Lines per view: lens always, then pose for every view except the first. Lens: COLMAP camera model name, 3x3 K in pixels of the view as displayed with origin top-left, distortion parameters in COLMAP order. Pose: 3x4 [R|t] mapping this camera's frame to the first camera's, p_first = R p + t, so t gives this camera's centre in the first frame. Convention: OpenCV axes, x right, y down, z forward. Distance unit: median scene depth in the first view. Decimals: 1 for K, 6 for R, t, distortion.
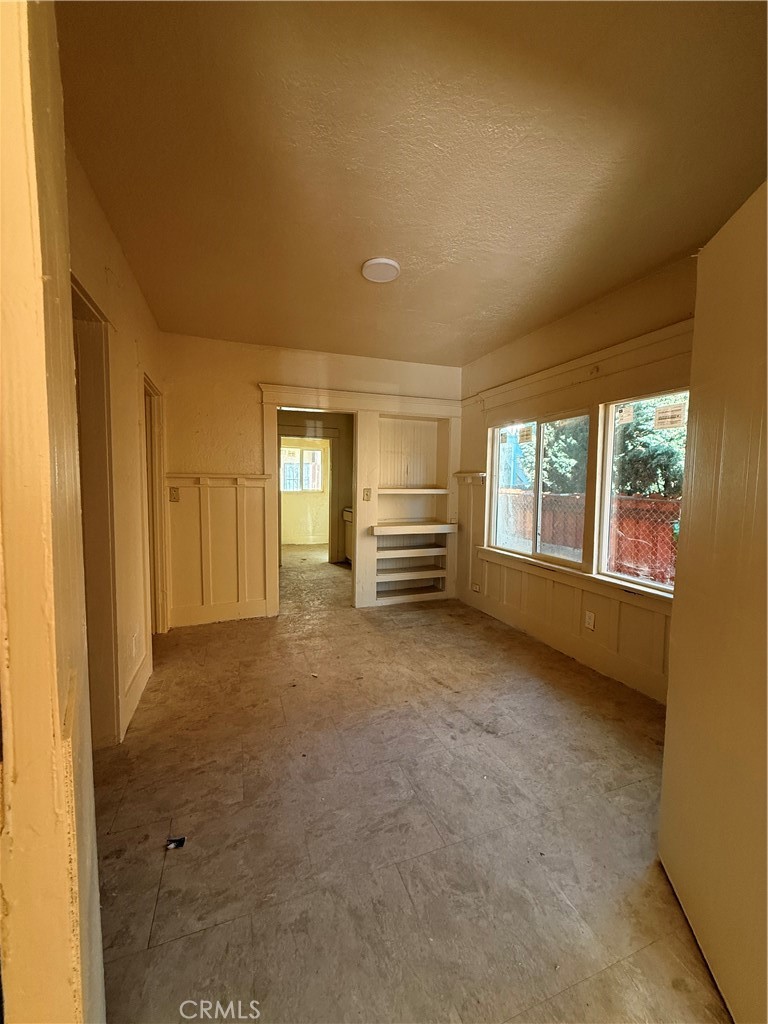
lens RADIAL K [[405.9, 0, 384.6], [0, 405.9, 509.8], [0, 0, 1]] dist [-0.001048, 0.000557]
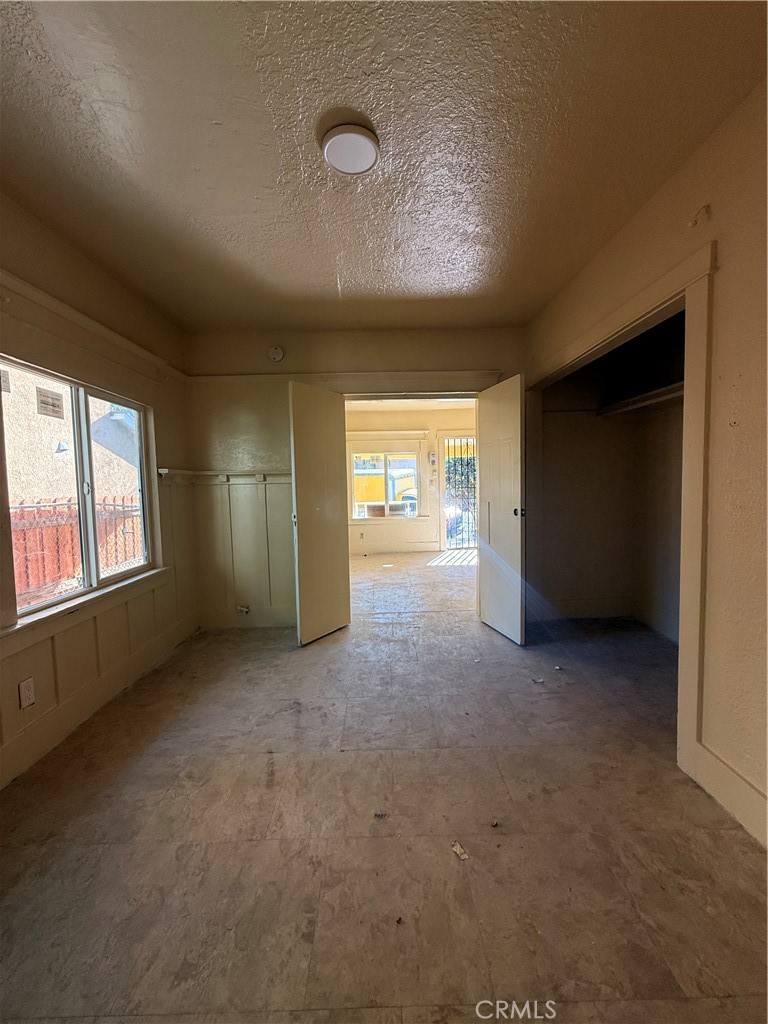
lens RADIAL K [[405.9, 0, 384.6], [0, 405.9, 509.8], [0, 0, 1]] dist [-0.001048, 0.000557]
pose [[-0.941824, -0.012124, 0.335887, -0.282960], [0.034063, 0.990761, 0.131274, -0.094499], [-0.334375, 0.135078, -0.932709, 1.639853]]
